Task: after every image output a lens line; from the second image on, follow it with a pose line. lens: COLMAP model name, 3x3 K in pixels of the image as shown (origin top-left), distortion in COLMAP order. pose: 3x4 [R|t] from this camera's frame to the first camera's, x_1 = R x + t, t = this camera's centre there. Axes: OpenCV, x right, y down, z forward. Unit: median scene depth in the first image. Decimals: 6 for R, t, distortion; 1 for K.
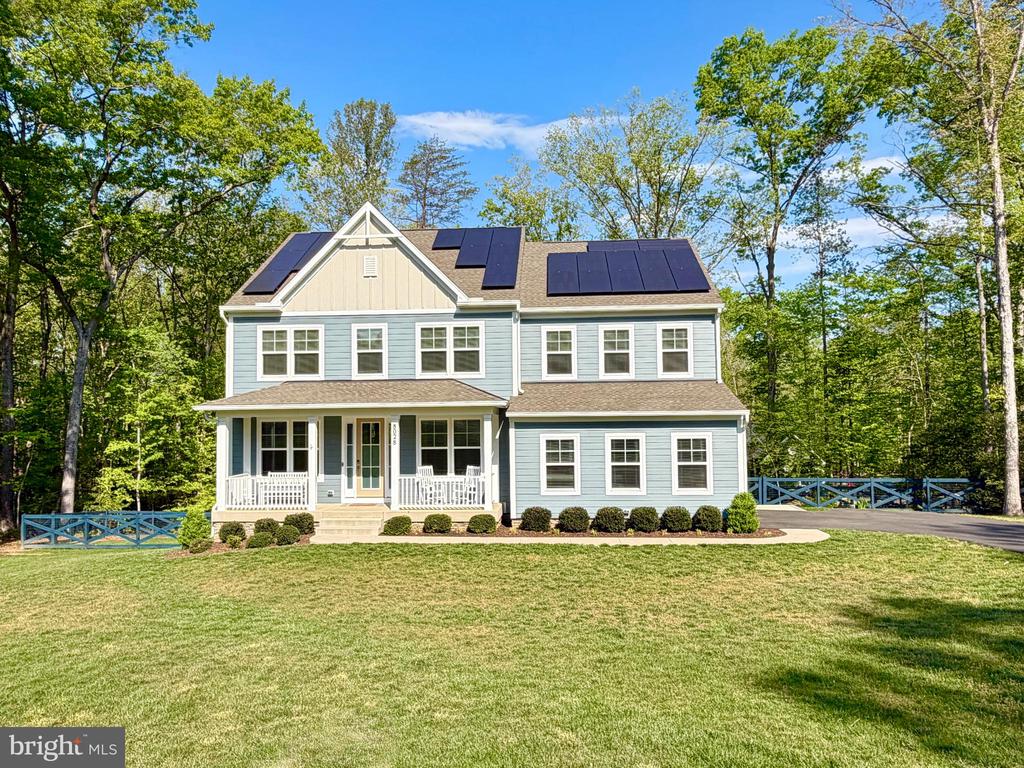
lens RADIAL K [[723.2, 0, 506.9], [0, 723.2, 397.5], [0, 0, 1]] dist [-0.000323, 0.002191]
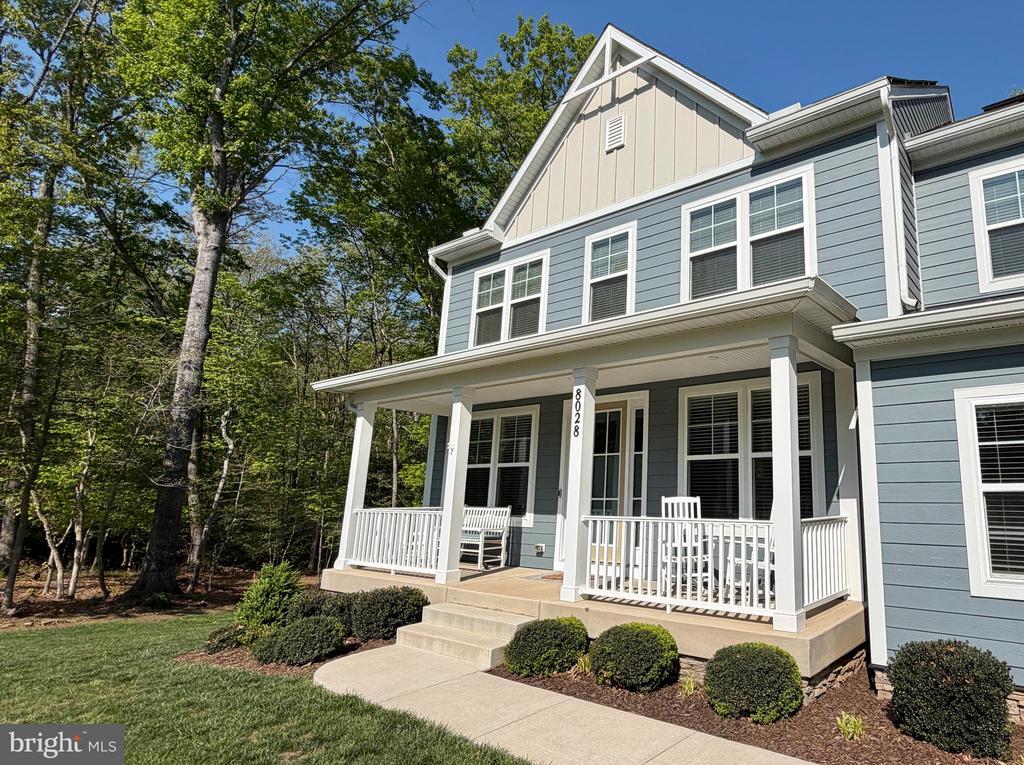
lens RADIAL K [[579.9, 0, 695.1], [0, 579.9, 382.2], [0, 0, 1]] dist [0.000692, -0.000308]
pose [[0.875503, -0.080307, -0.476493, 0.062605], [0.003098, 0.987006, -0.160656, 0.080798], [0.483203, 0.139179, 0.864375, 0.675039]]
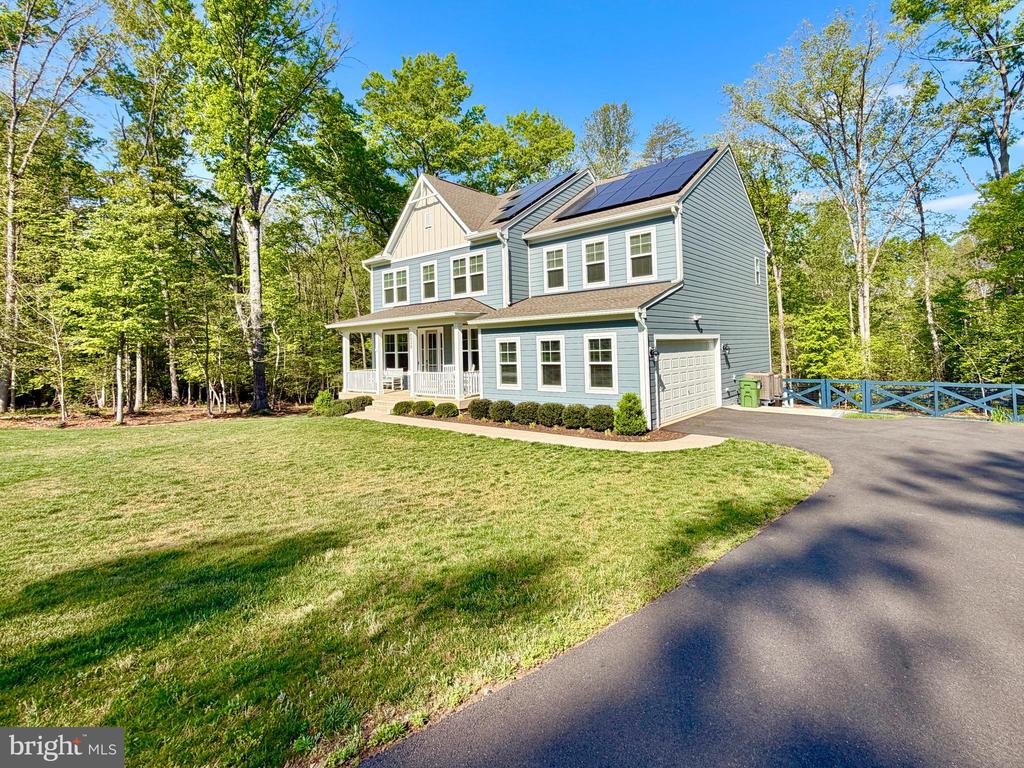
lens RADIAL K [[483.2, 0, 570.7], [0, 483.2, 333.7], [0, 0, 1]] dist [0.000537, 0.000192]
pose [[0.838279, -0.029366, -0.544449, 0.540060], [0.043199, 0.998987, 0.012630, 0.035828], [0.543527, -0.034107, 0.838699, 0.368971]]
